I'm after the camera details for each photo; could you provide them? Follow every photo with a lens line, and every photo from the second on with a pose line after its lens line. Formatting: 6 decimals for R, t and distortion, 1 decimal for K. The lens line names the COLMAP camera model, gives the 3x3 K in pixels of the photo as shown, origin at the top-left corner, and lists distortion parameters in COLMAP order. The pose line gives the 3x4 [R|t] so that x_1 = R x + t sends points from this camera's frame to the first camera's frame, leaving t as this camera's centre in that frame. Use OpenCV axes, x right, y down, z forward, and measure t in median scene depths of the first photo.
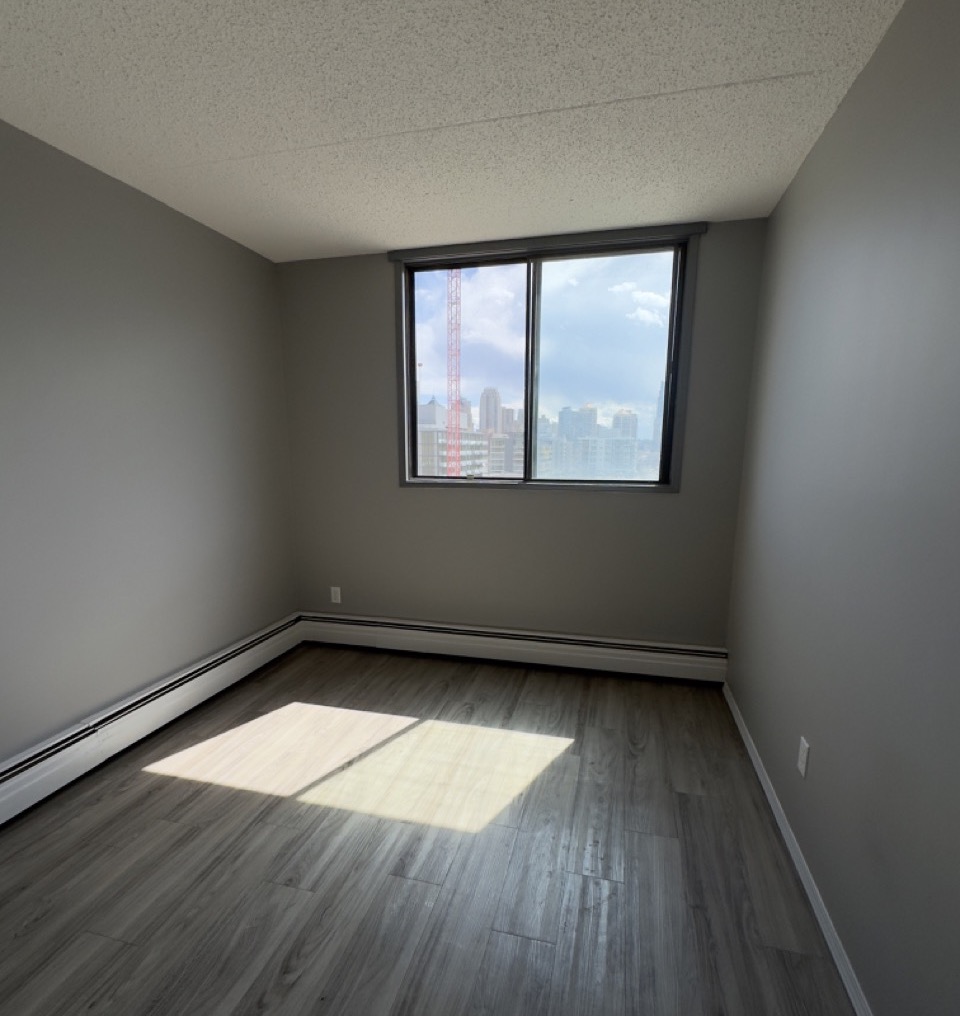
lens RADIAL K [[532.0, 0, 481.0], [0, 532.0, 554.2], [0, 0, 1]] dist [0.000627, -0.002212]
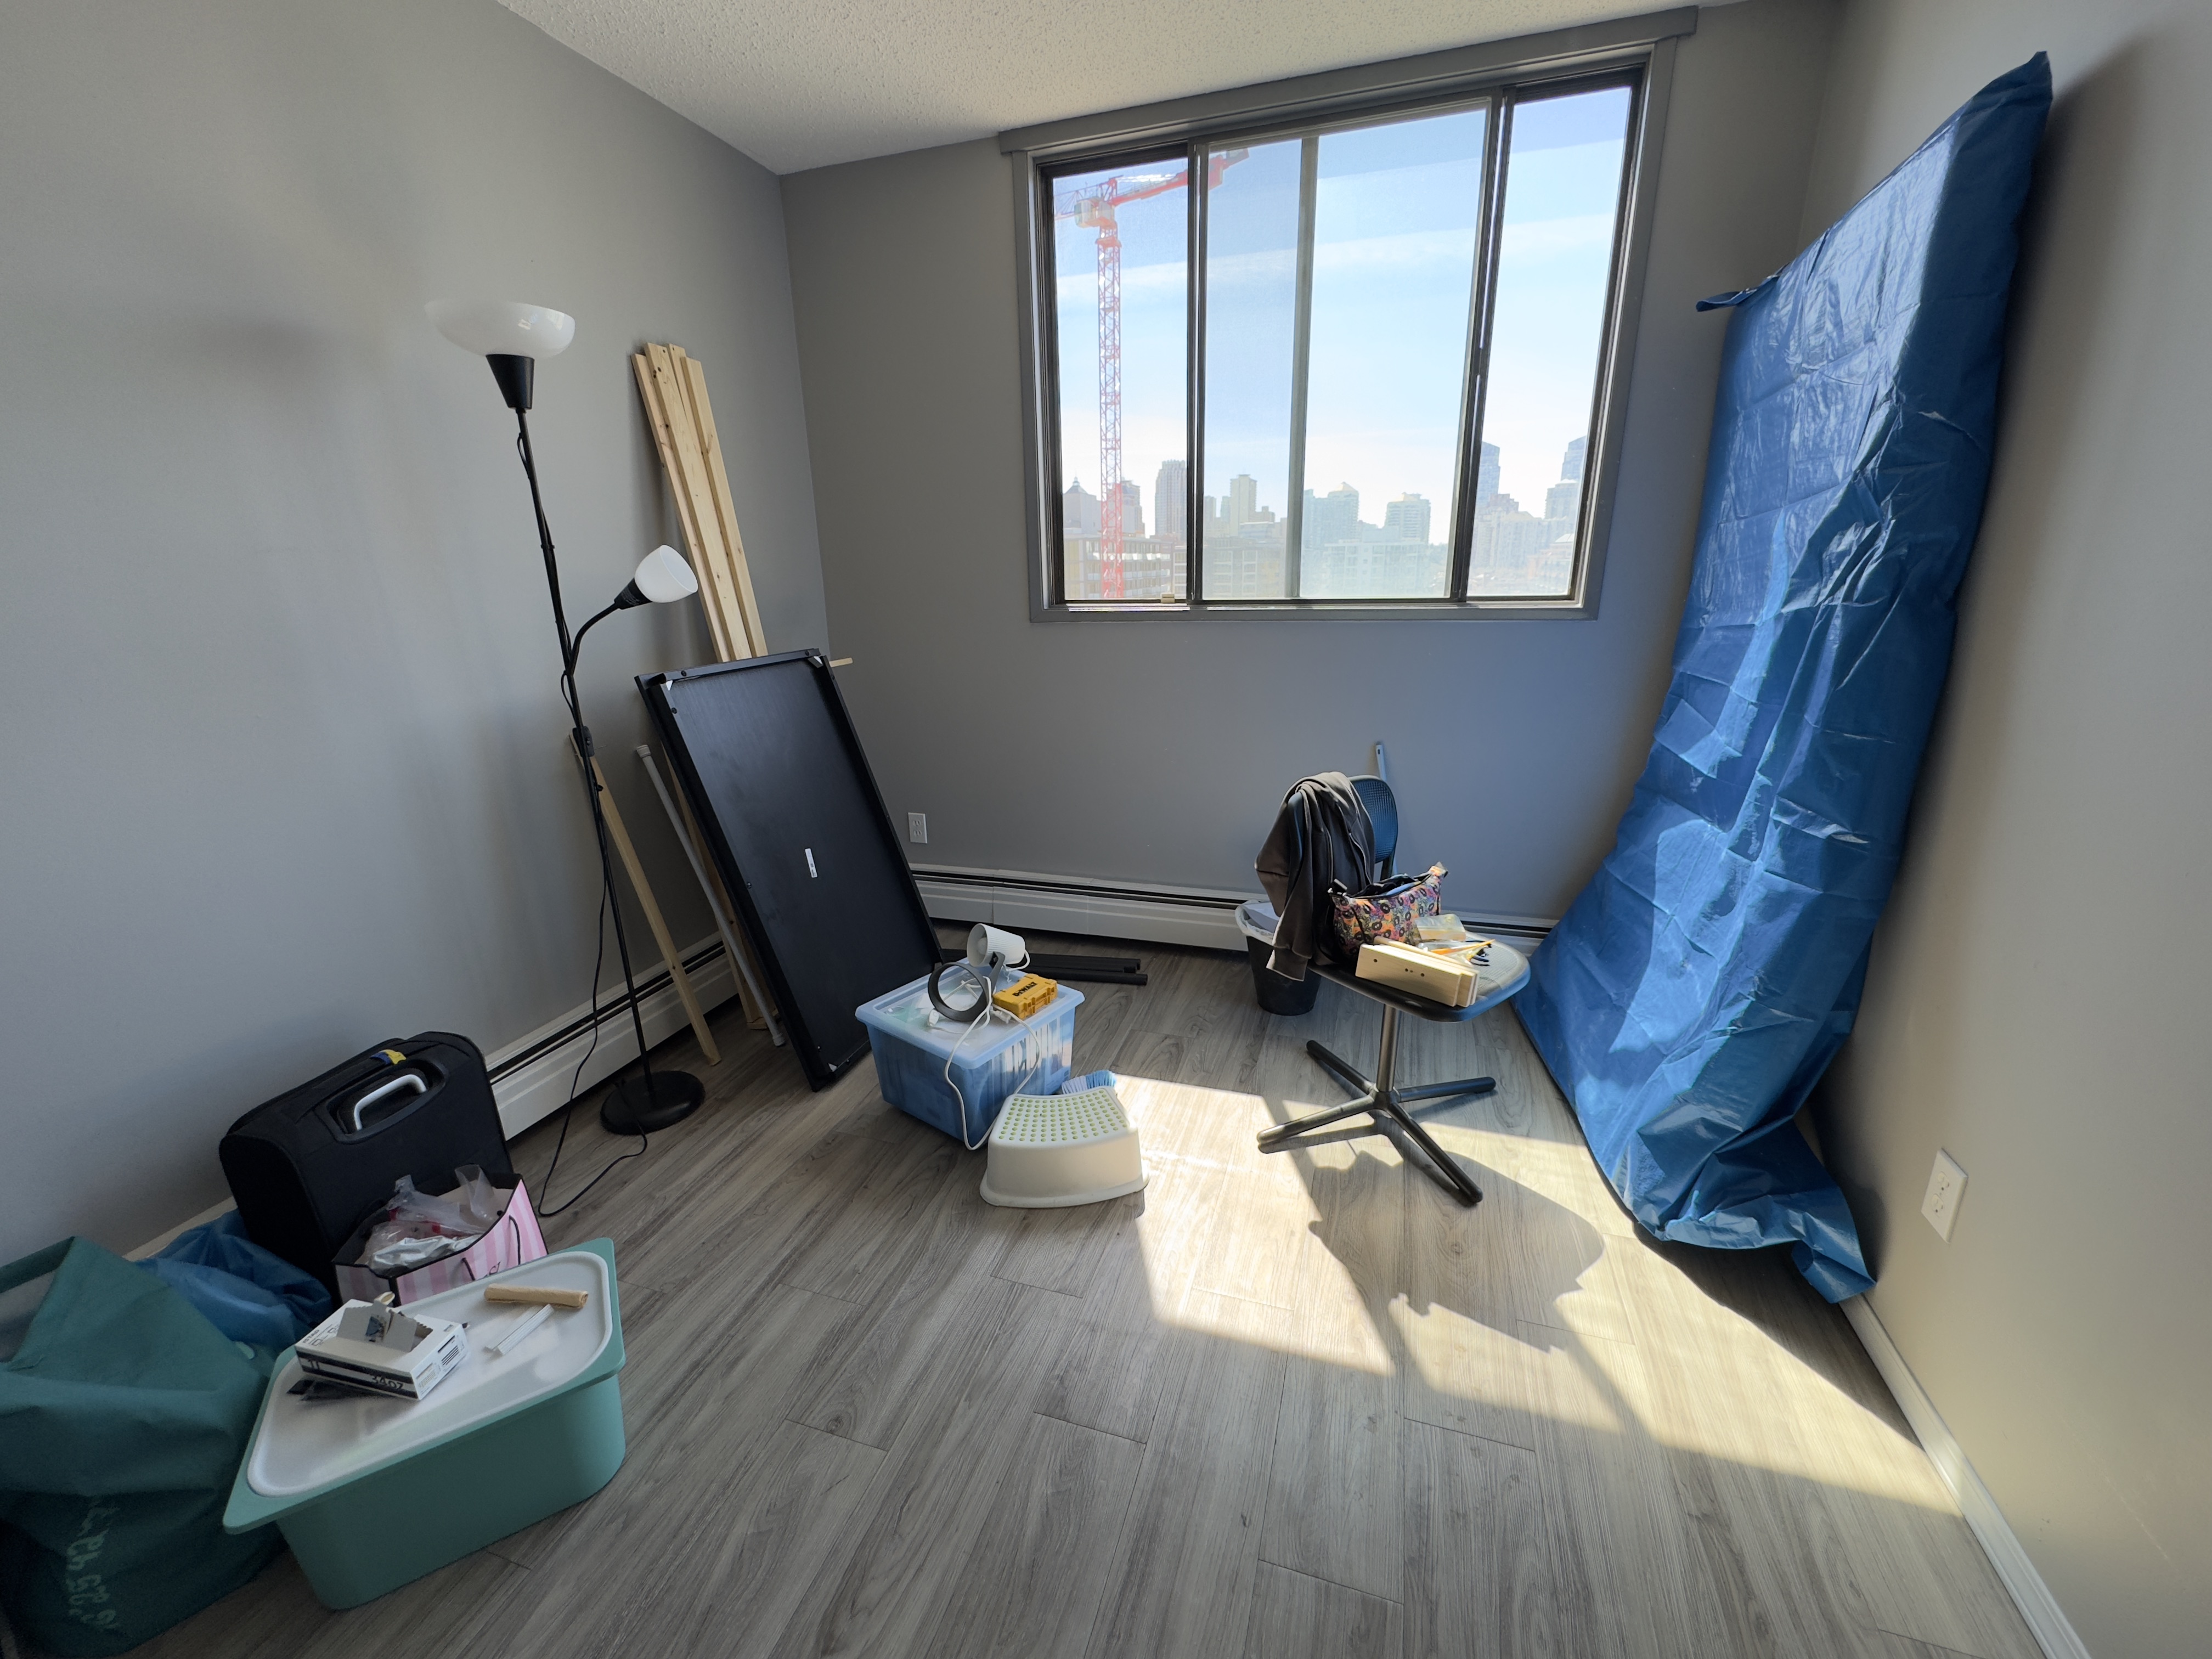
lens RADIAL K [[885.0, 0, 1105.2], [0, 885.0, 827.0], [0, 0, 1]] dist [0.002227, -0.000313]
pose [[0.998037, -0.007184, -0.062220, -0.056324], [0.012673, 0.996014, 0.088288, -0.004186], [0.061338, -0.088903, 0.994150, 0.250071]]
